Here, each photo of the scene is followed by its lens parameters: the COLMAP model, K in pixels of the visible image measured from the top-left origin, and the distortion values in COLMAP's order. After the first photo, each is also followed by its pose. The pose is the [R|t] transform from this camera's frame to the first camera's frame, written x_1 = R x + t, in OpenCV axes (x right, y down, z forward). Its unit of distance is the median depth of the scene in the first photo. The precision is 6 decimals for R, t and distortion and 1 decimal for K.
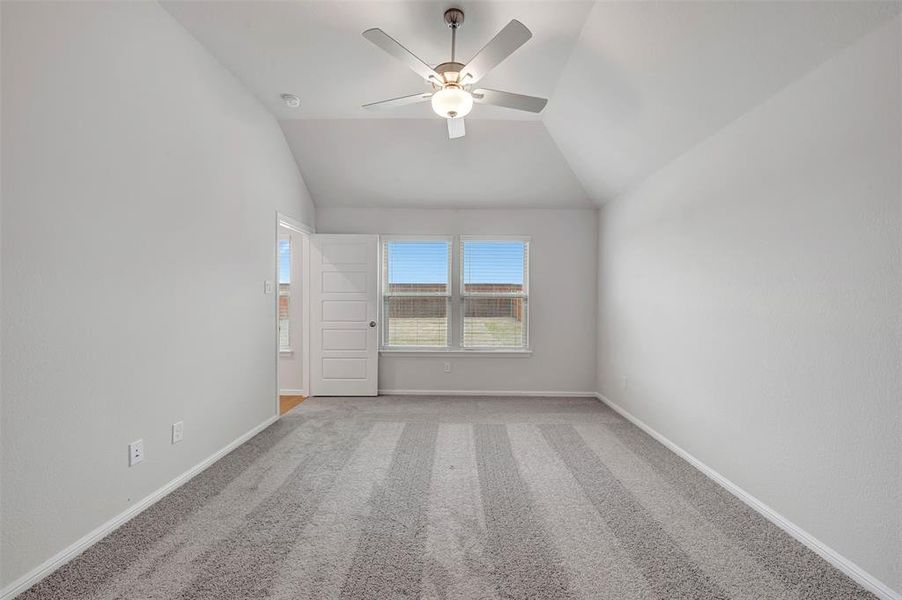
lens RADIAL K [[365.6, 0, 455.2], [0, 365.6, 300.7], [0, 0, 1]] dist [0.000047, 0.000085]
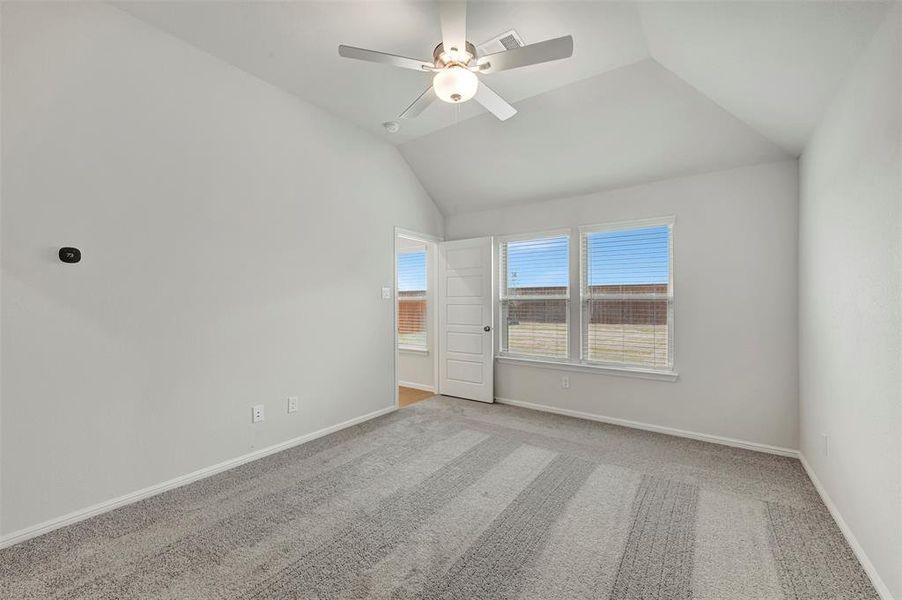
lens RADIAL K [[374.5, 0, 454.6], [0, 374.5, 300.7], [0, 0, 1]] dist [0.000679, 0.000110]
pose [[0.811850, -0.007213, -0.583822, 0.298818], [0.001757, 0.999949, -0.009910, -0.000477], [0.583864, 0.007019, 0.811821, 0.143842]]
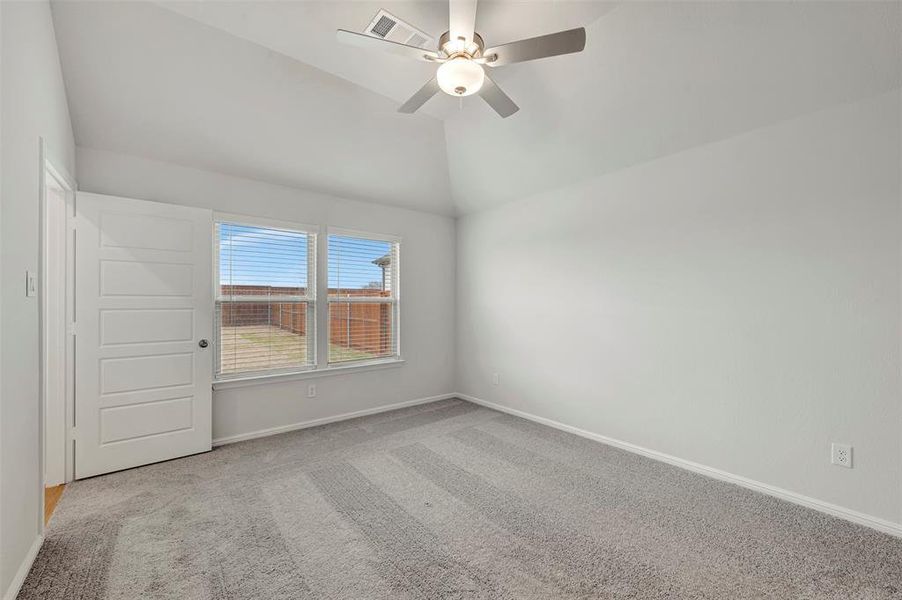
lens RADIAL K [[375.6, 0, 448.6], [0, 375.6, 302.3], [0, 0, 1]] dist [-0.000639, -0.000031]
pose [[0.760591, -0.003560, 0.649221, -0.344942], [0.008568, 0.999953, -0.004554, -0.004076], [-0.649174, 0.009026, 0.760586, 0.199177]]
